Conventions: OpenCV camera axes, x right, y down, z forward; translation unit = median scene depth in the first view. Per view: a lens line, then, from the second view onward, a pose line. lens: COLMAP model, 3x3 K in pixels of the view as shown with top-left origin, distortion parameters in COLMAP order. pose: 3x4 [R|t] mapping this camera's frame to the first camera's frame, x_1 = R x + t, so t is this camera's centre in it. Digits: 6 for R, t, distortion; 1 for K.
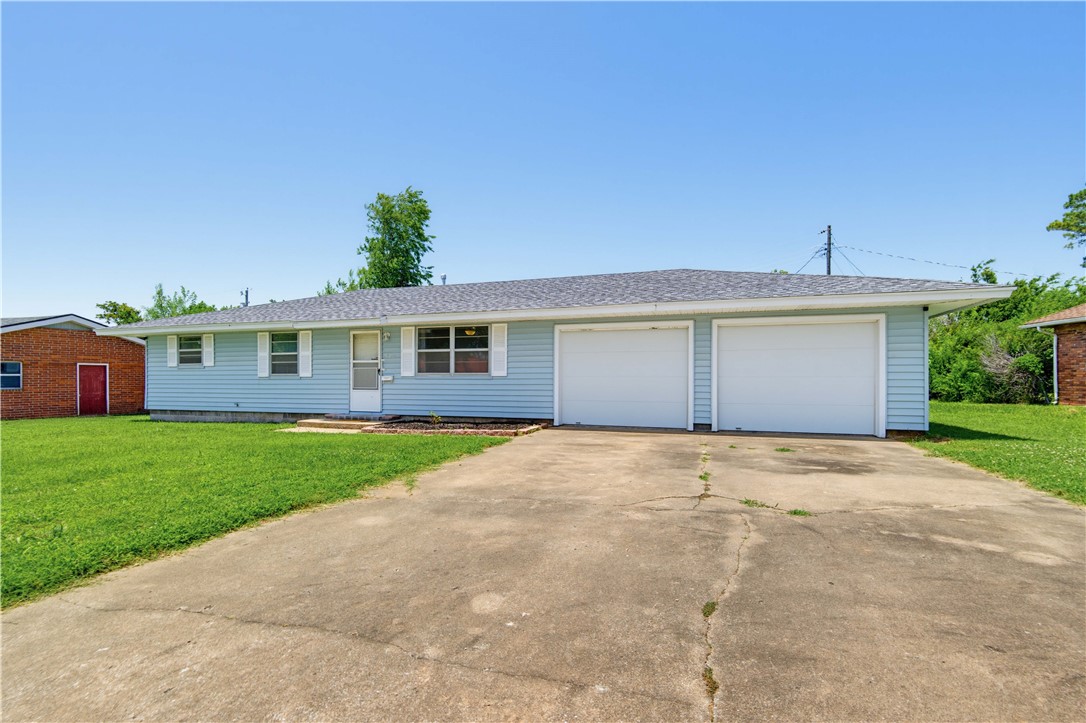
lens RADIAL K [[516.6, 0, 540.7], [0, 516.6, 376.1], [0, 0, 1]] dist [0.001291, 0.000238]
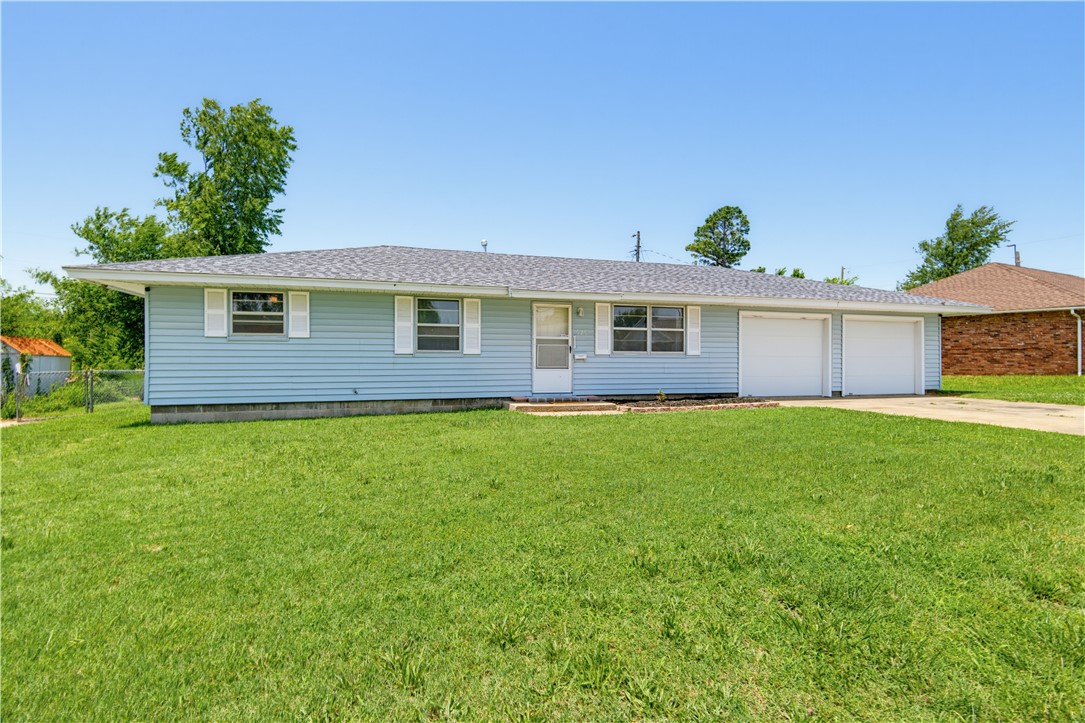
lens RADIAL K [[549.4, 0, 543.3], [0, 549.4, 361.1], [0, 0, 1]] dist [0.020278, -0.000177]
pose [[0.805055, -0.000960, 0.593200, -0.914670], [-0.005224, 0.999948, 0.008709, 0.004204], [-0.593178, -0.010110, 0.805008, 0.231602]]
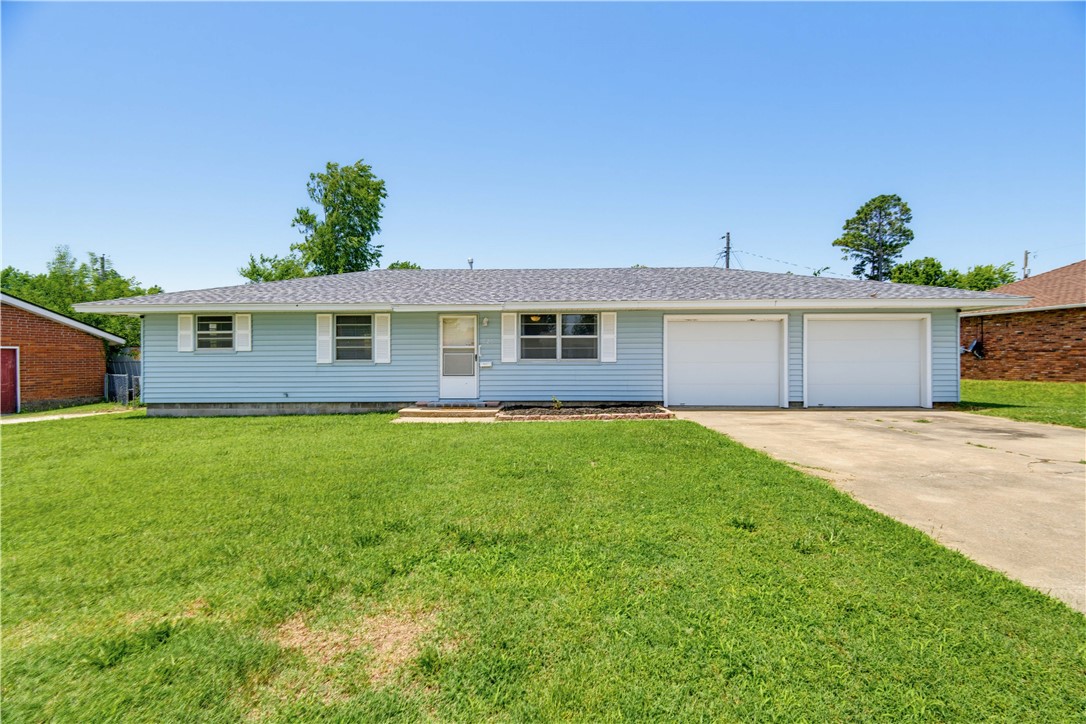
lens RADIAL K [[492.9, 0, 544.7], [0, 492.9, 360.0], [0, 0, 1]] dist [0.009056, -0.000546]
pose [[0.955281, -0.004553, 0.295664, -0.453968], [0.002465, 0.999969, 0.007433, -0.010419], [-0.295689, -0.006372, 0.955263, 0.066643]]
